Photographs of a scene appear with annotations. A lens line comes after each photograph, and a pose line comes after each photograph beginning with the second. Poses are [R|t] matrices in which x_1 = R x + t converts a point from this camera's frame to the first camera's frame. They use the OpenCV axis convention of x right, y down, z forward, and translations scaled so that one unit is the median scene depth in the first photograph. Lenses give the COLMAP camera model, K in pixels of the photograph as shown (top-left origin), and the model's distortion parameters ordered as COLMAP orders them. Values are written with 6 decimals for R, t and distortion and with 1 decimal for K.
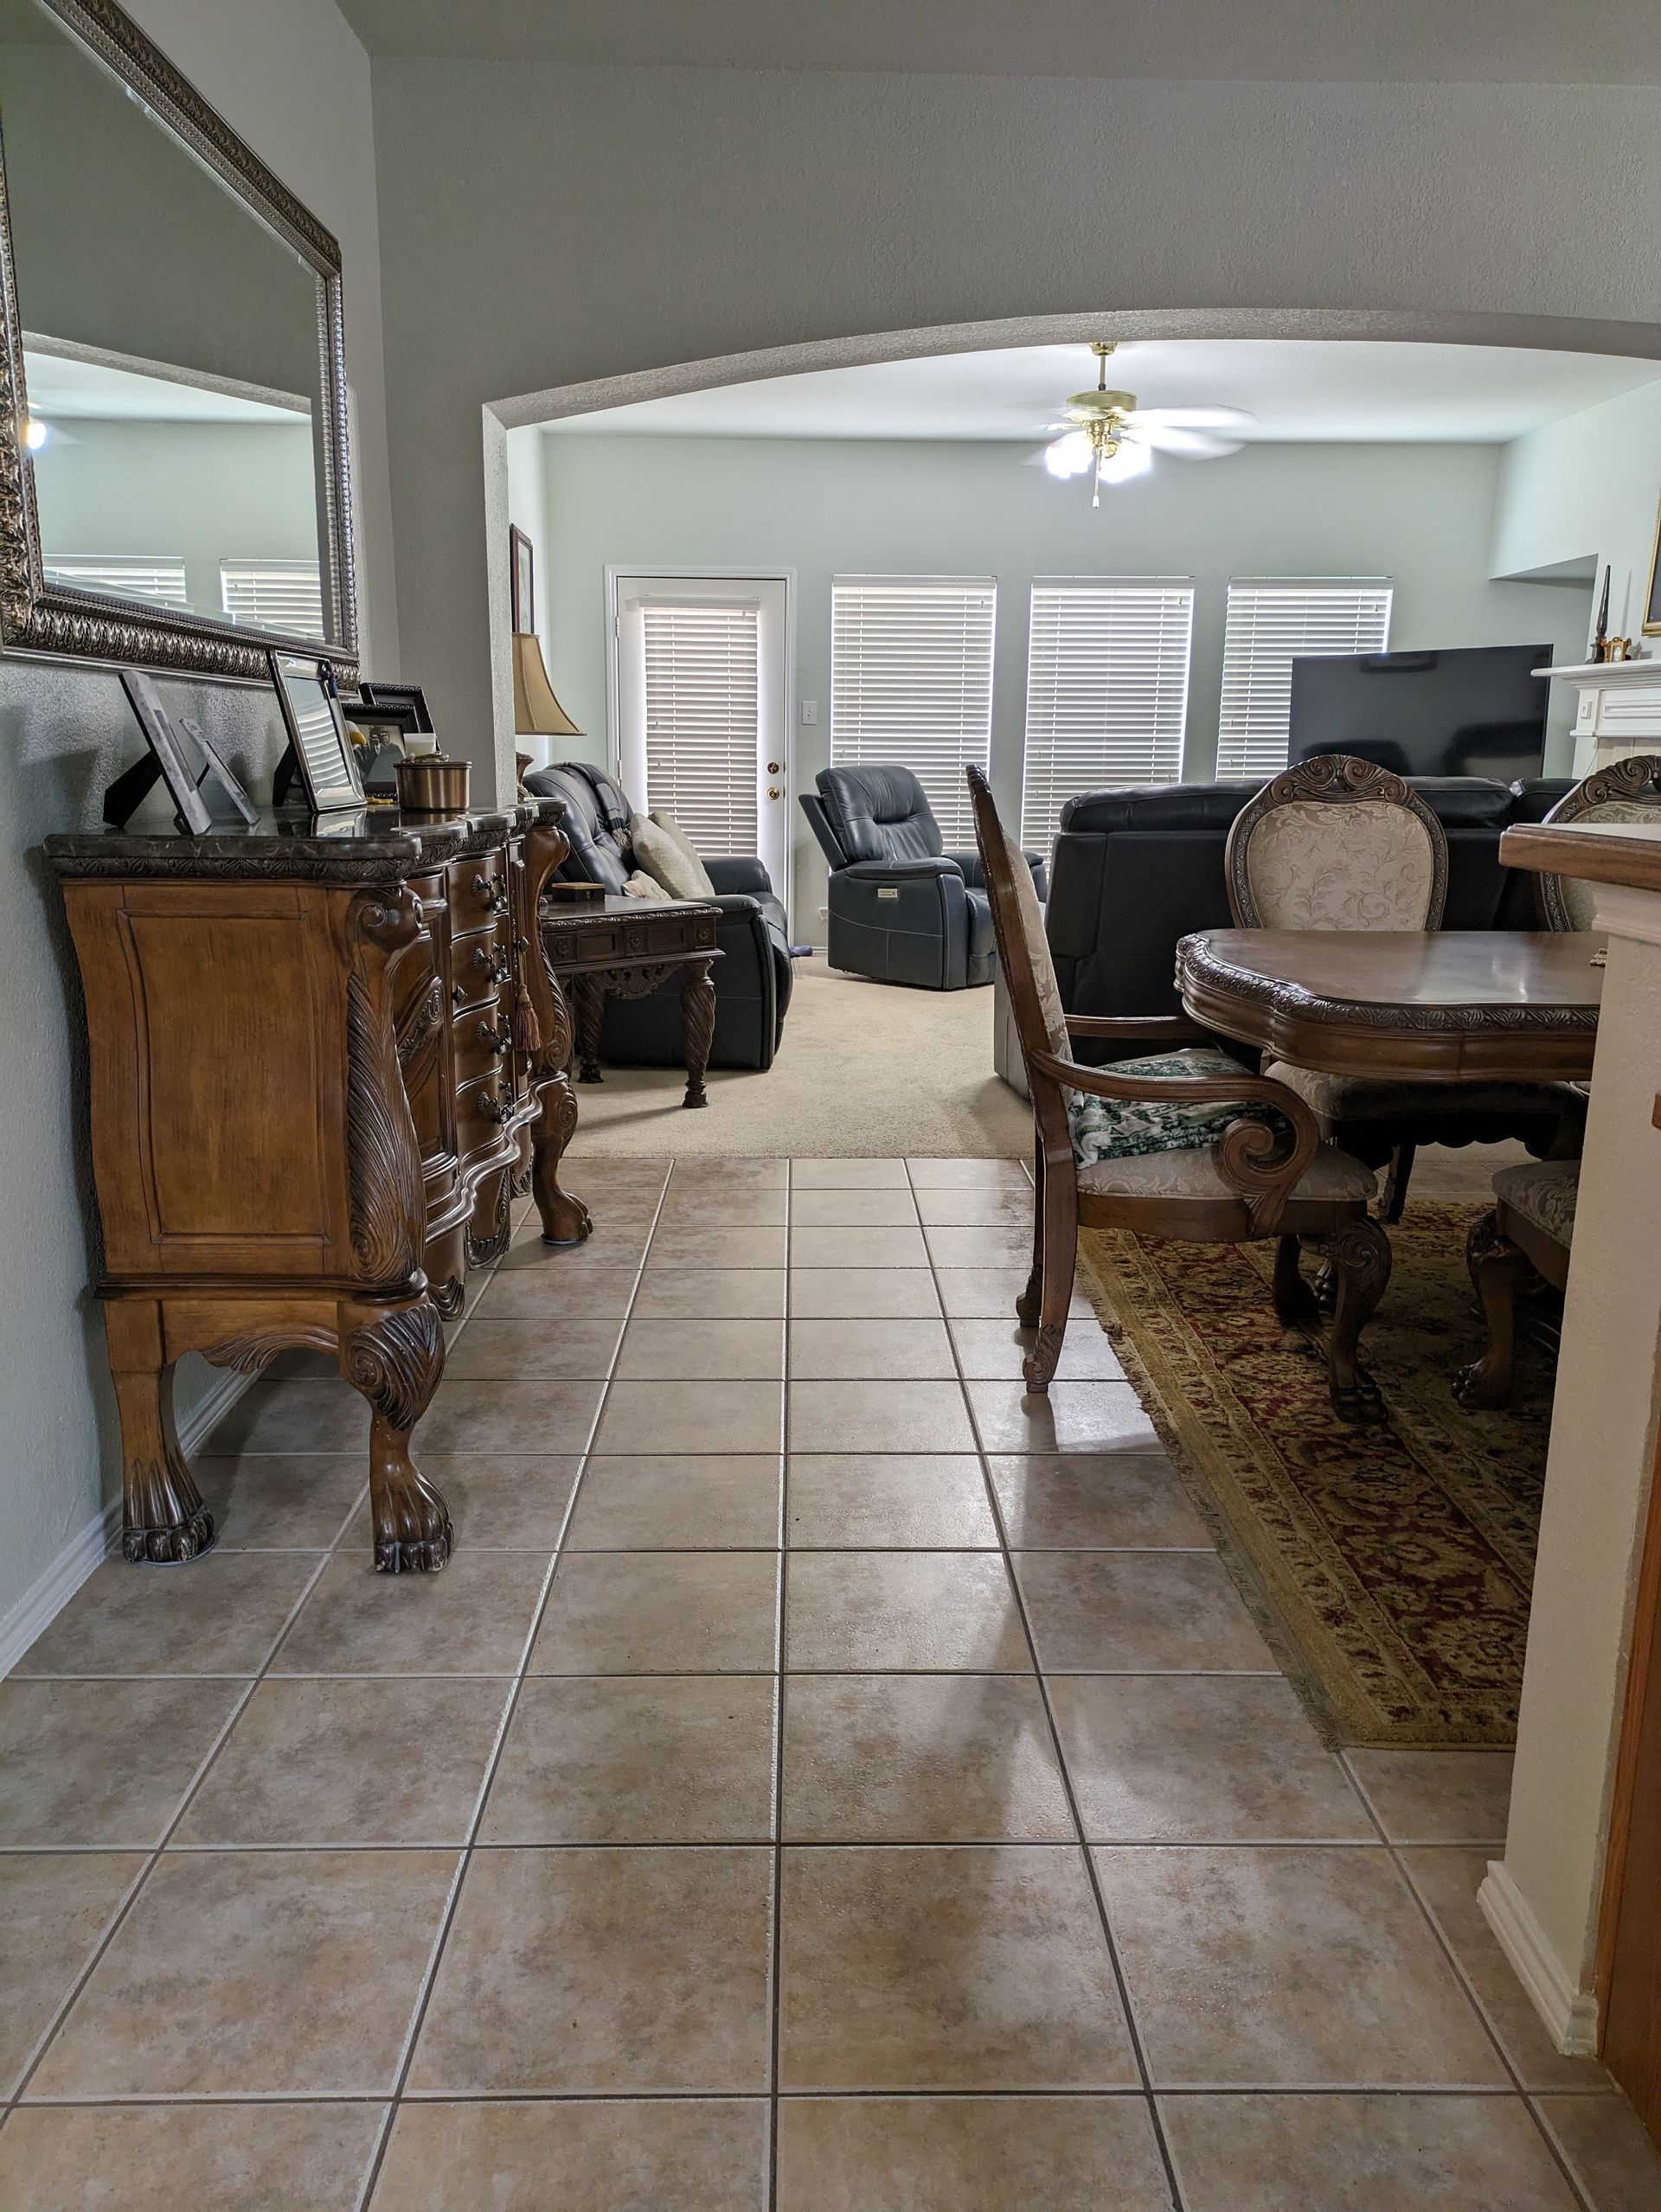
lens RADIAL K [[1650.6, 0, 829.8], [0, 1650.6, 1103.7], [0, 0, 1]] dist [-0.003328, -0.000850]
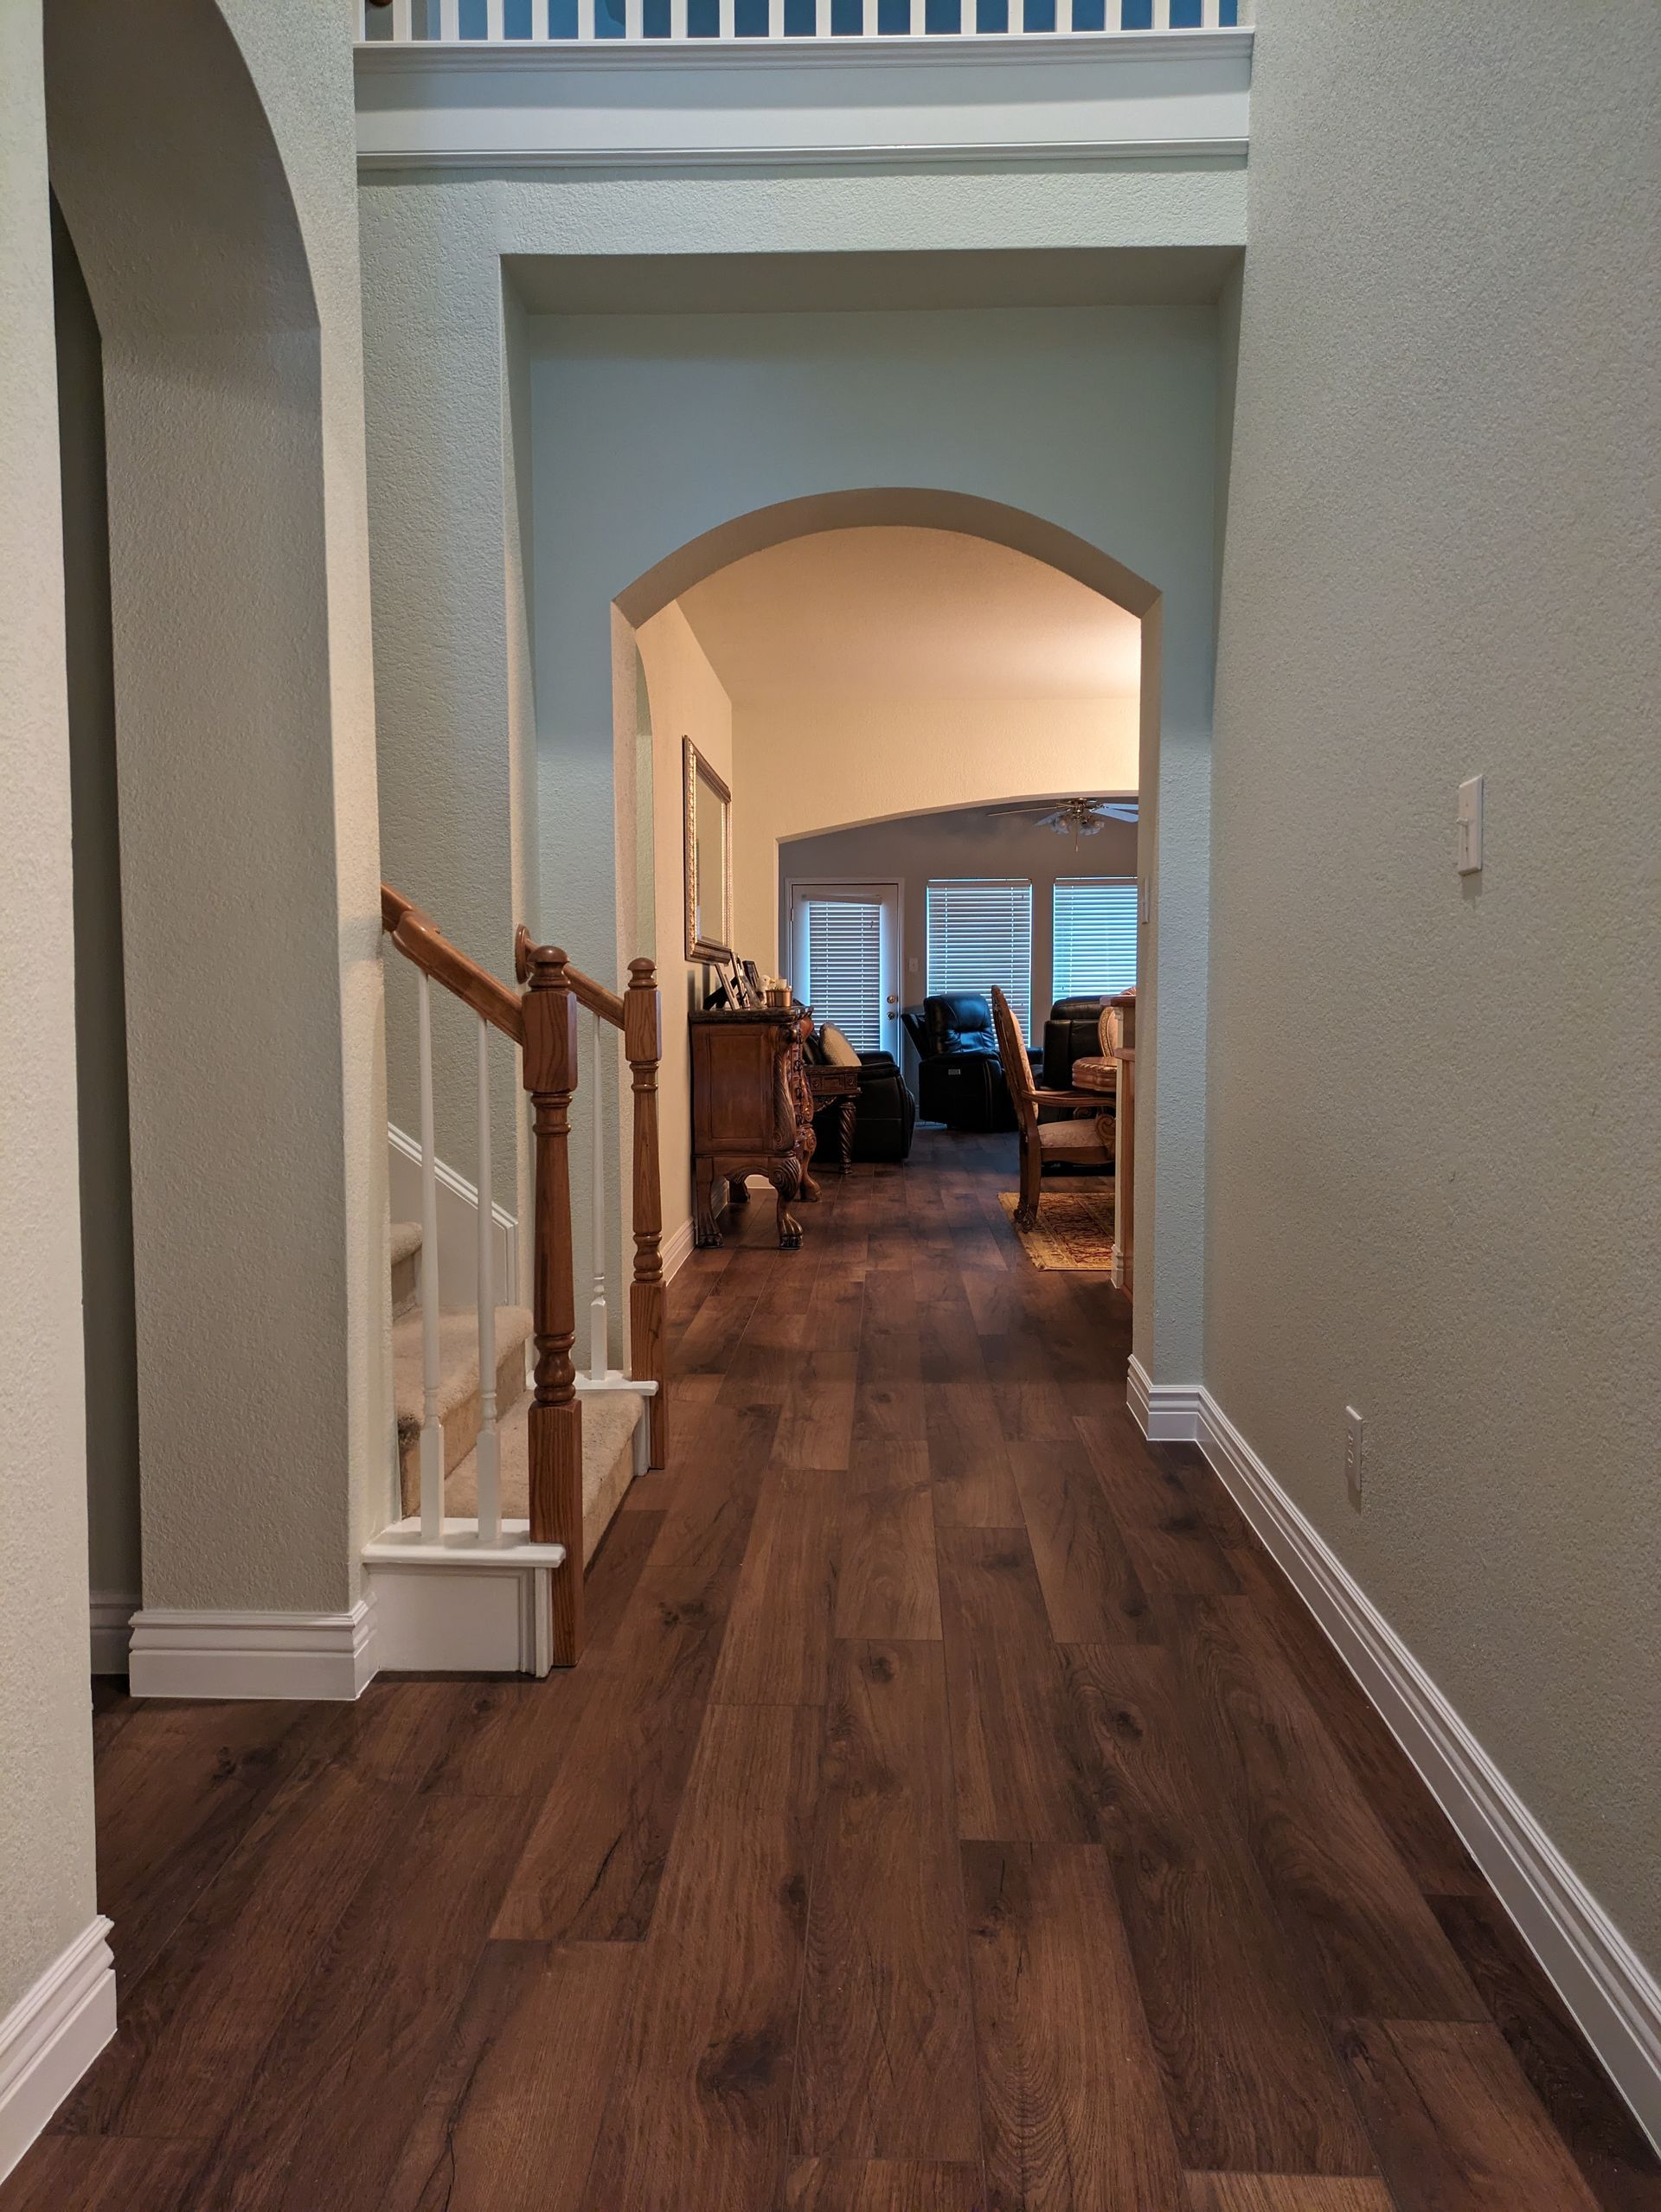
lens RADIAL K [[1650.6, 0, 832.2], [0, 1650.6, 1106.1], [0, 0, 1]] dist [-0.003328, -0.000850]
pose [[0.998137, -0.012525, -0.059705, 0.005331], [0.003751, 0.989444, -0.144868, 0.327545], [0.060889, 0.144374, 0.987648, -1.434916]]
